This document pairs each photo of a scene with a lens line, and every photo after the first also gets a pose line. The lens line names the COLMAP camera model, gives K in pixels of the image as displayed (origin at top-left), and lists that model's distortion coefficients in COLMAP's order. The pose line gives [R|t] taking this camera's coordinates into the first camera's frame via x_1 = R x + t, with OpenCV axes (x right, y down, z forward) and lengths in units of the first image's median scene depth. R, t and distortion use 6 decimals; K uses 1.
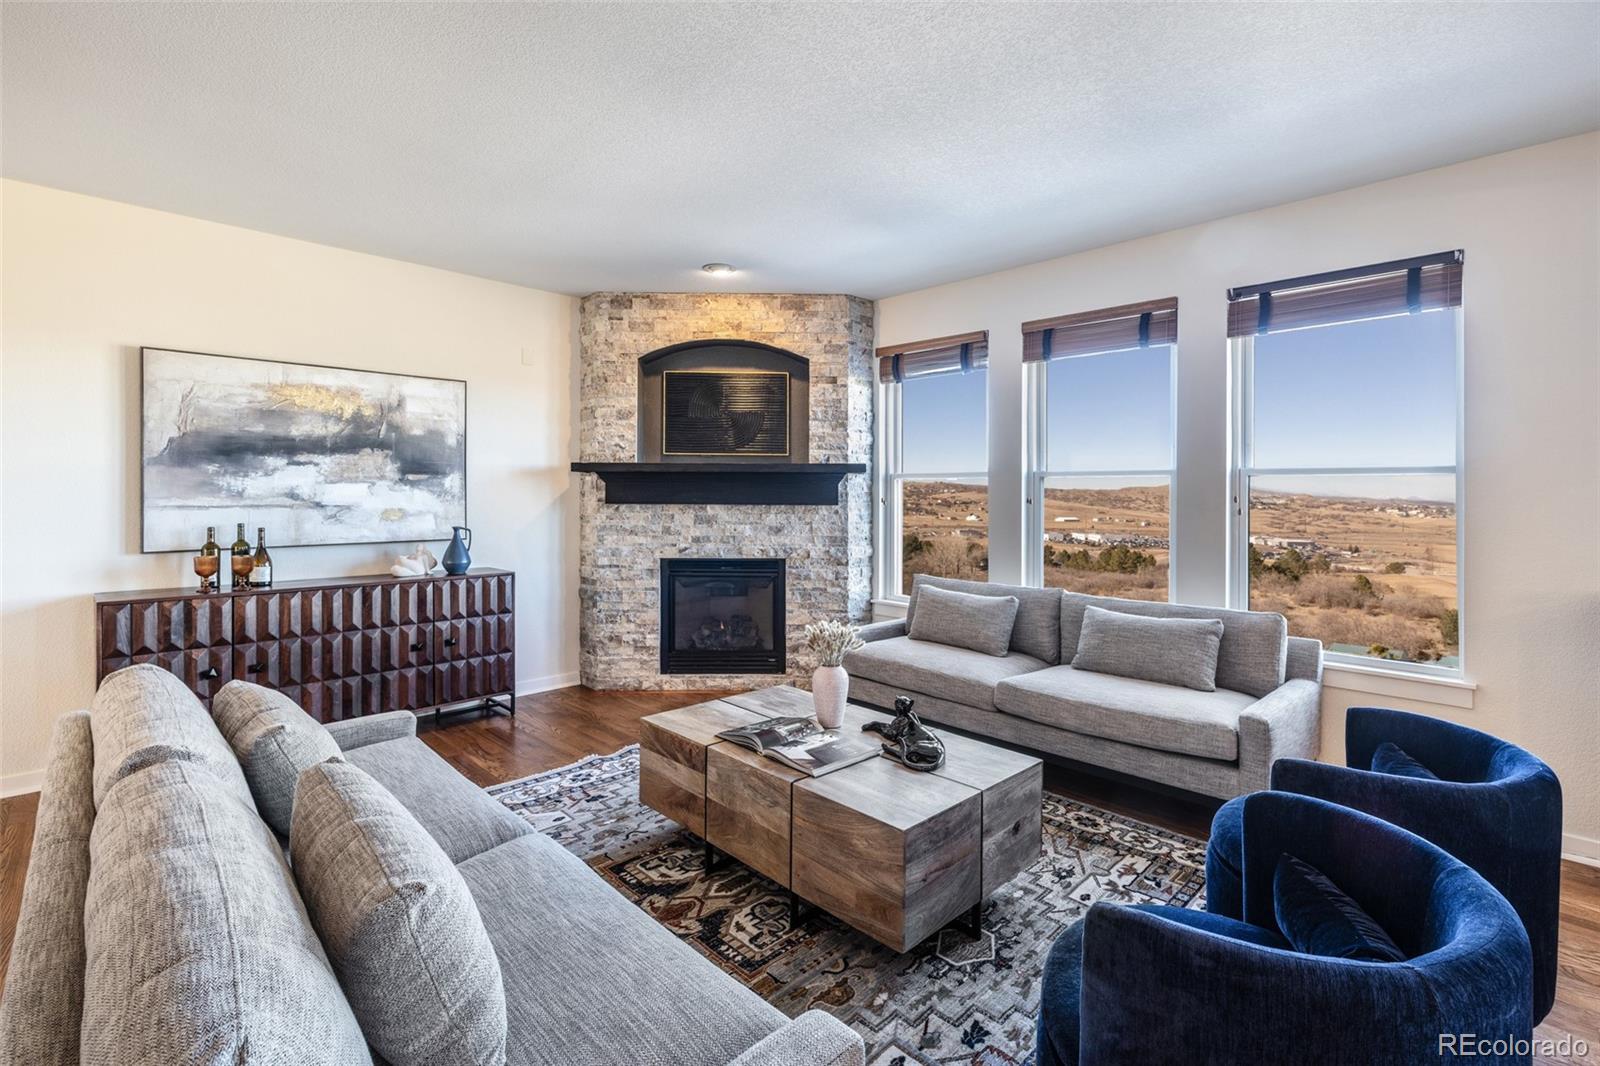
lens RADIAL K [[727.7, 0, 821.5], [0, 727.7, 489.7], [0, 0, 1]] dist [0.000170, 0.000001]
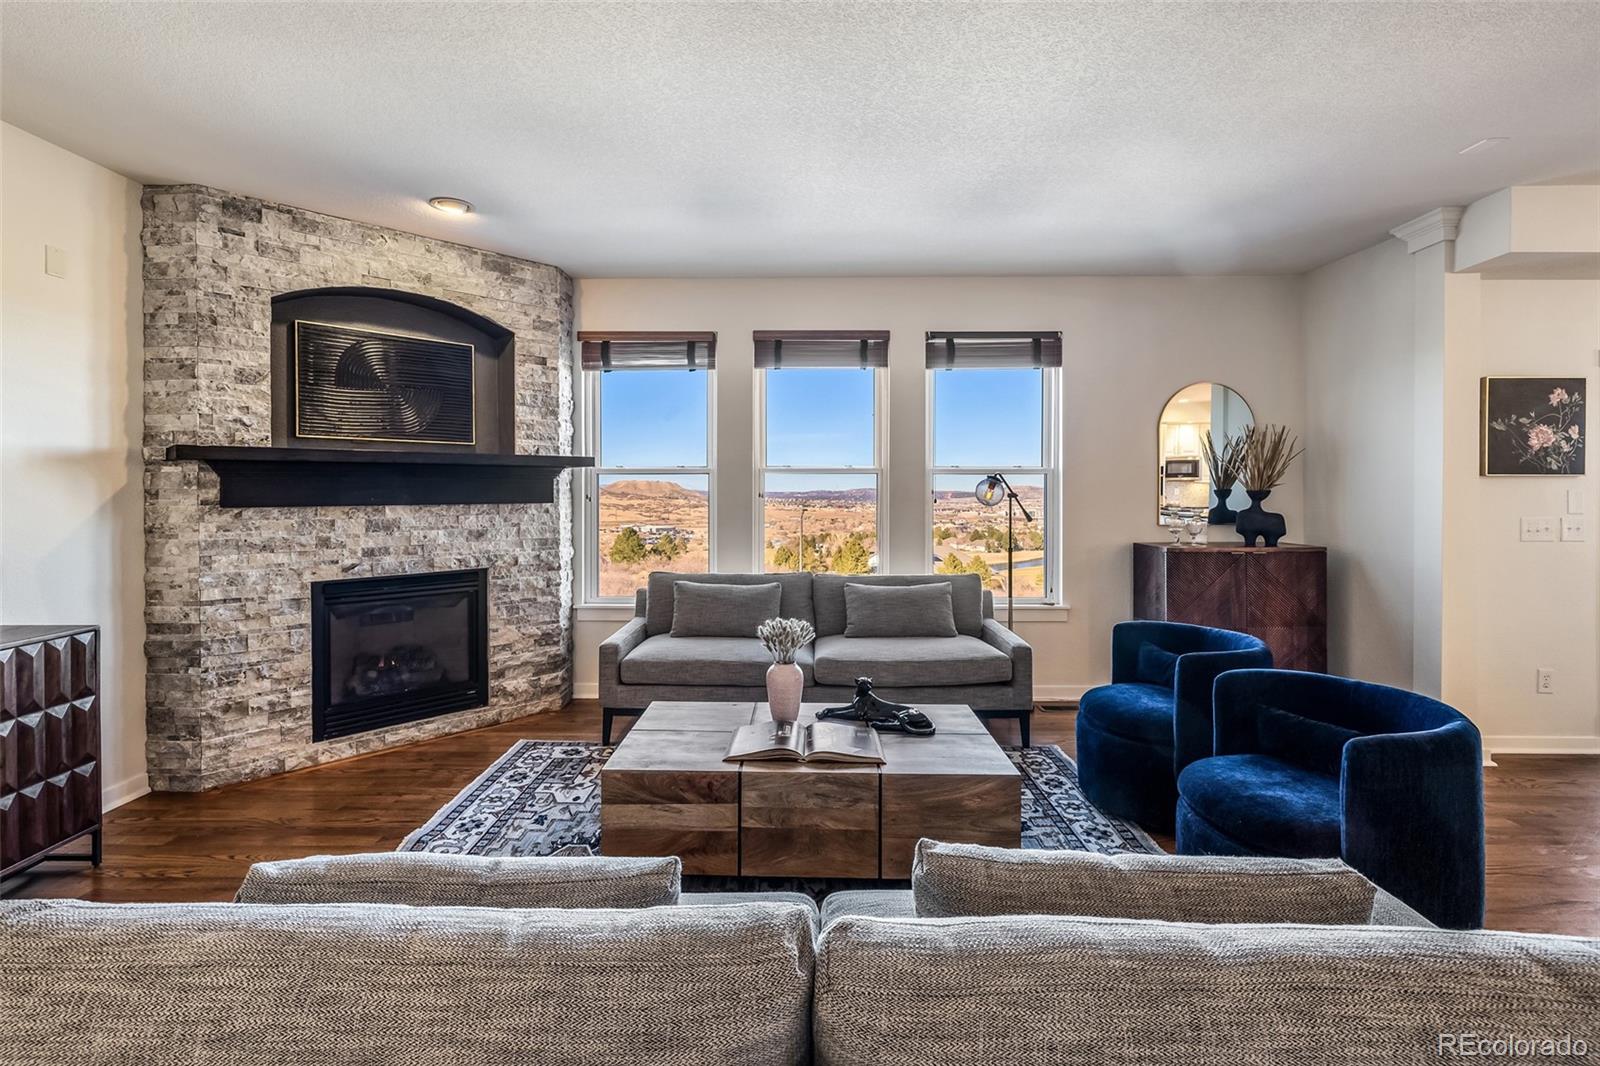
lens RADIAL K [[722.5, 0, 794.3], [0, 722.5, 487.4], [0, 0, 1]] dist [-0.000229, 0.000183]
pose [[0.723749, -0.005234, 0.690043, -0.369025], [0.002596, 0.999985, 0.004862, -0.001151], [-0.690058, -0.001727, 0.723752, 0.157319]]
